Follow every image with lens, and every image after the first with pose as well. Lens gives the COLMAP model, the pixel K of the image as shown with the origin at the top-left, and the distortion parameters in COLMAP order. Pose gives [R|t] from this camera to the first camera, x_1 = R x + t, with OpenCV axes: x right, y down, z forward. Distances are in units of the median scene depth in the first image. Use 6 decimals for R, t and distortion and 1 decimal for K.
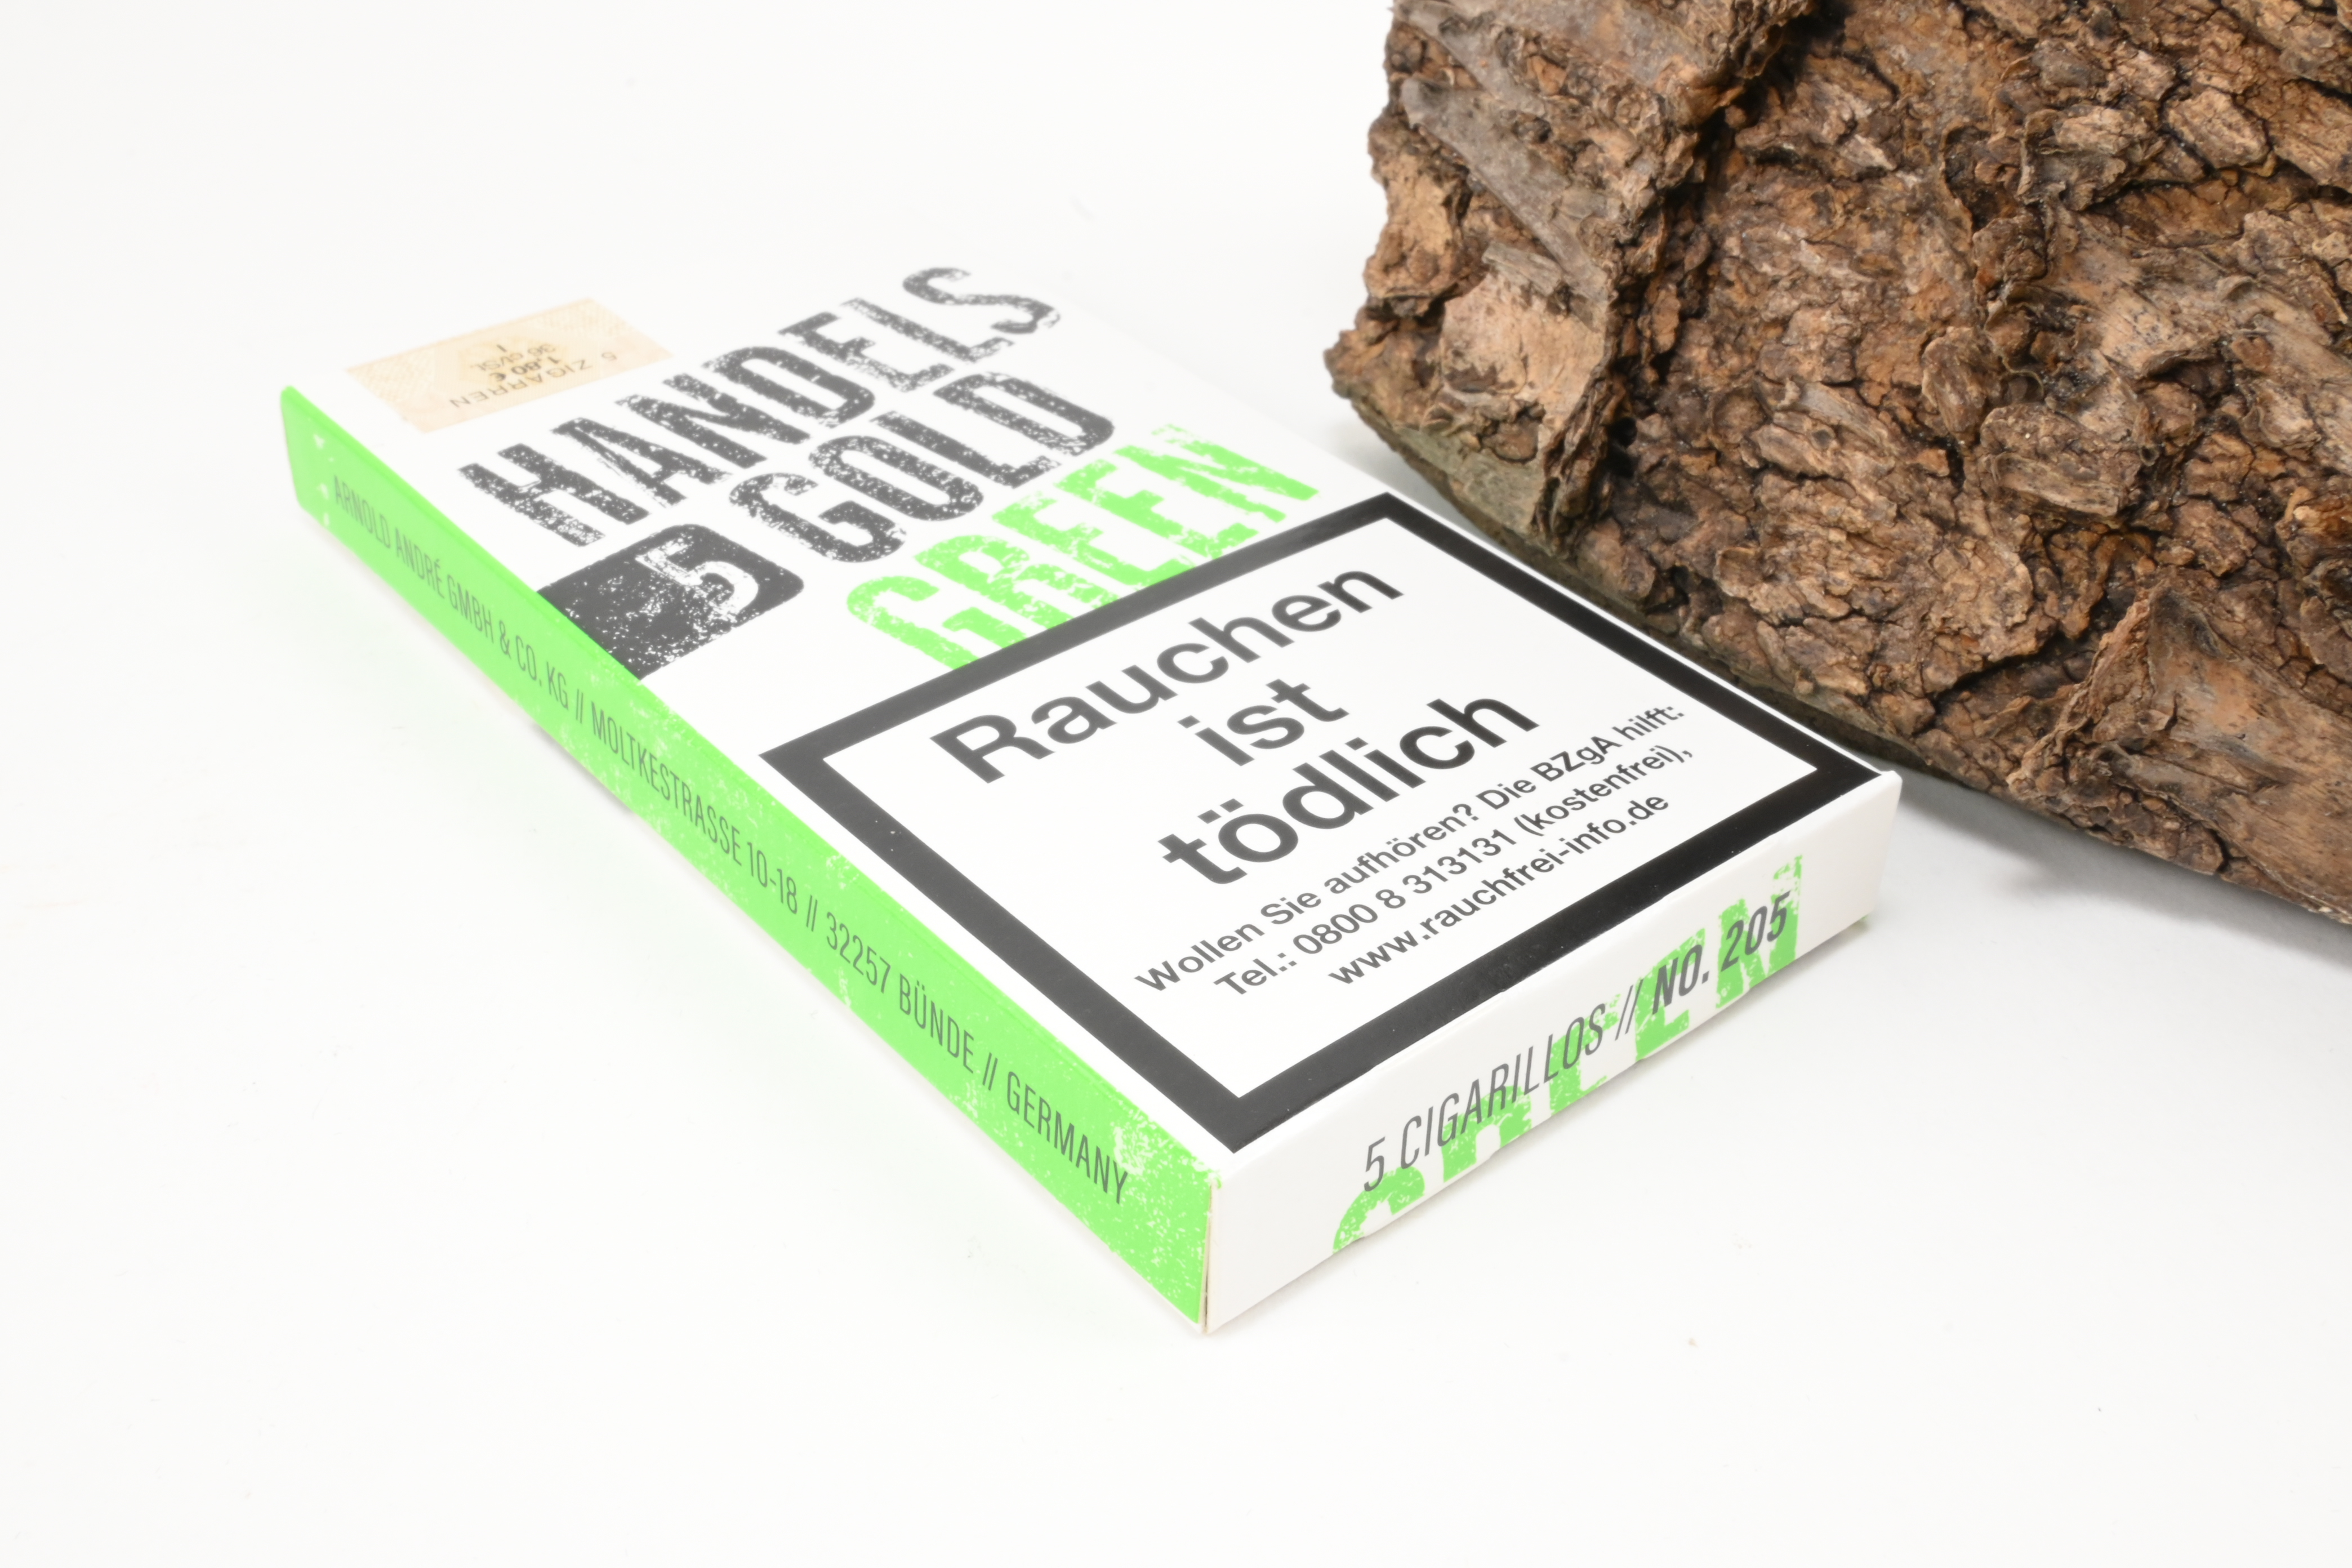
lens RADIAL K [[2703.5, 0, 1165.3], [0, 2703.5, 781.0], [0, 0, 1]] dist [-0.007000, 0.000000]
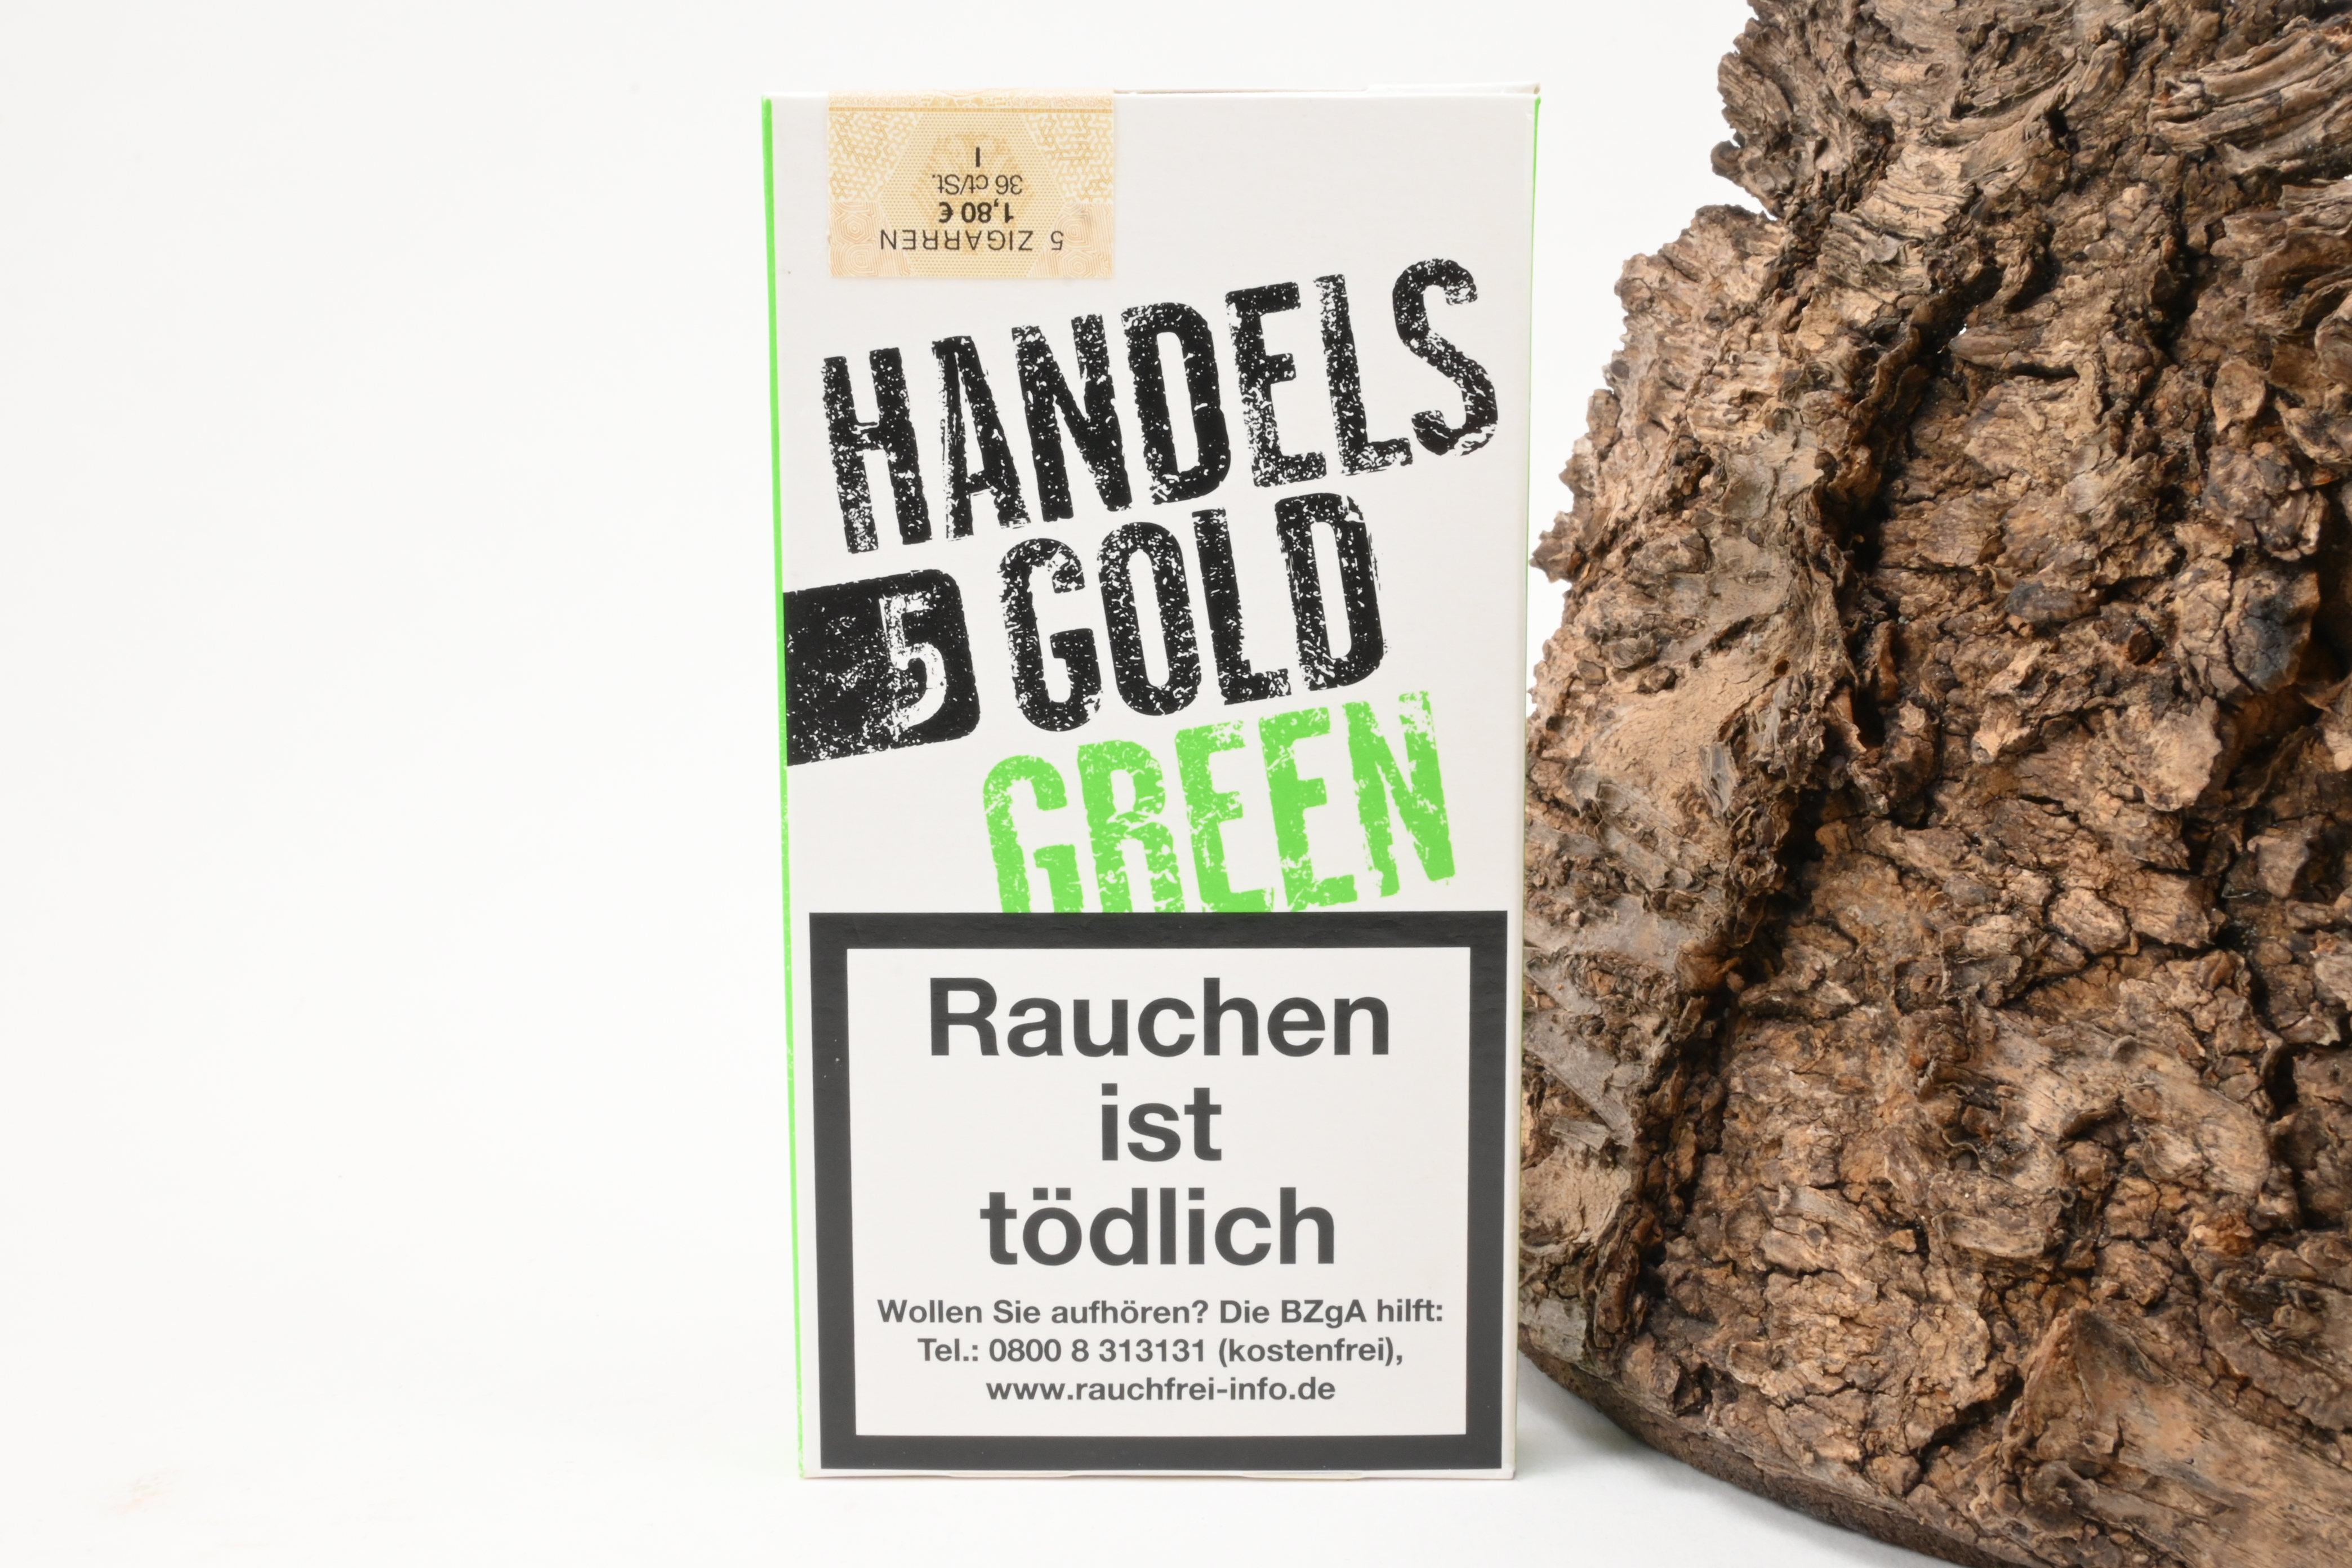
lens RADIAL K [[2667.7, 0, 1178.1], [0, 2667.7, 782.2], [0, 0, 1]] dist [-0.003323, 0.000000]
pose [[0.981164, -0.015077, -0.192588, 0.204198], [-0.084305, 0.863582, -0.497110, 0.285843], [0.173810, 0.503983, 0.846045, -0.071370]]
